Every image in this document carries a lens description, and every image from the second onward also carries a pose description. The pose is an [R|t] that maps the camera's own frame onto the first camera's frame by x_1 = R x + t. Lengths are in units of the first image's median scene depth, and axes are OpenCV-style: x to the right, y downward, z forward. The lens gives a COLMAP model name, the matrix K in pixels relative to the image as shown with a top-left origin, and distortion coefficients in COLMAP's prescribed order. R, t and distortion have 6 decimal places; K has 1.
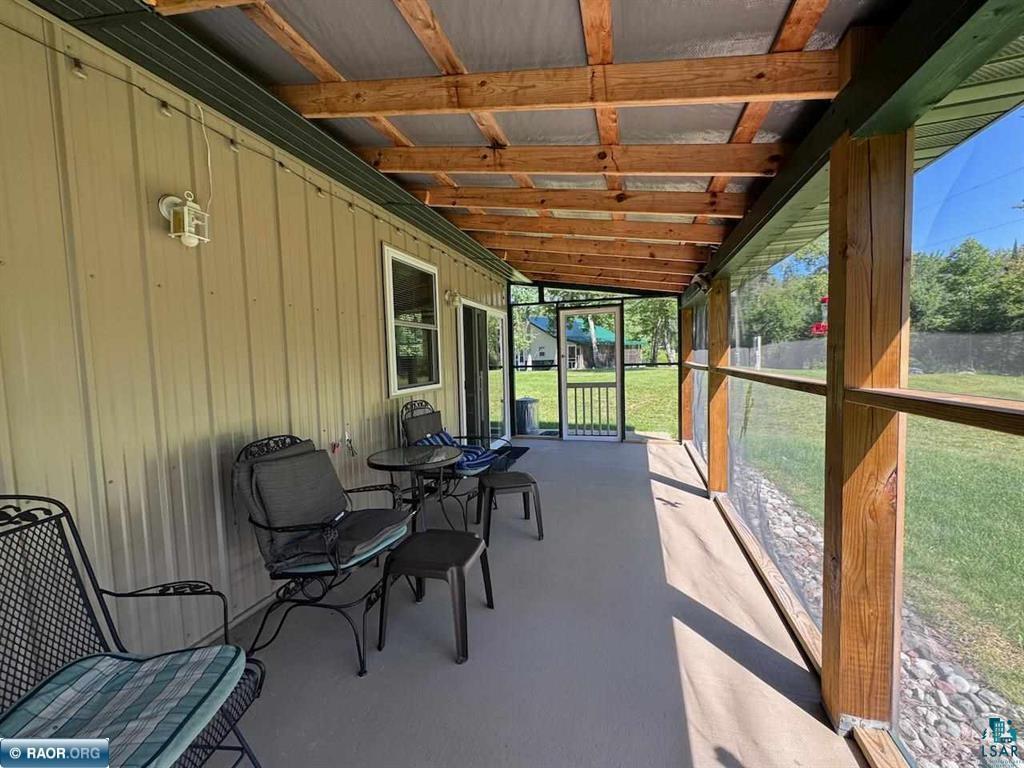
lens RADIAL K [[407.5, 0, 510.1], [0, 407.5, 384.3], [0, 0, 1]] dist [-0.002310, -0.000050]
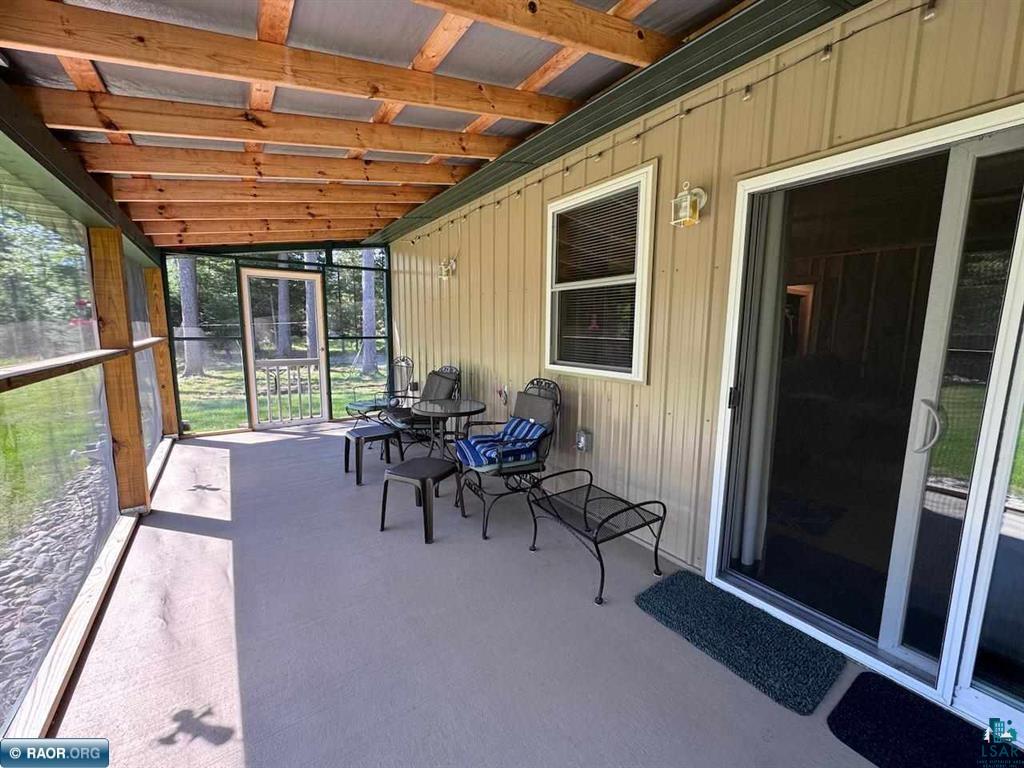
lens RADIAL K [[407.5, 0, 510.1], [0, 407.5, 384.3], [0, 0, 1]] dist [-0.002310, -0.000050]
pose [[-0.627053, 0.129883, -0.768072, 0.494963], [-0.045873, 0.978134, 0.202855, -0.125148], [0.777625, 0.162435, -0.607384, 1.530031]]
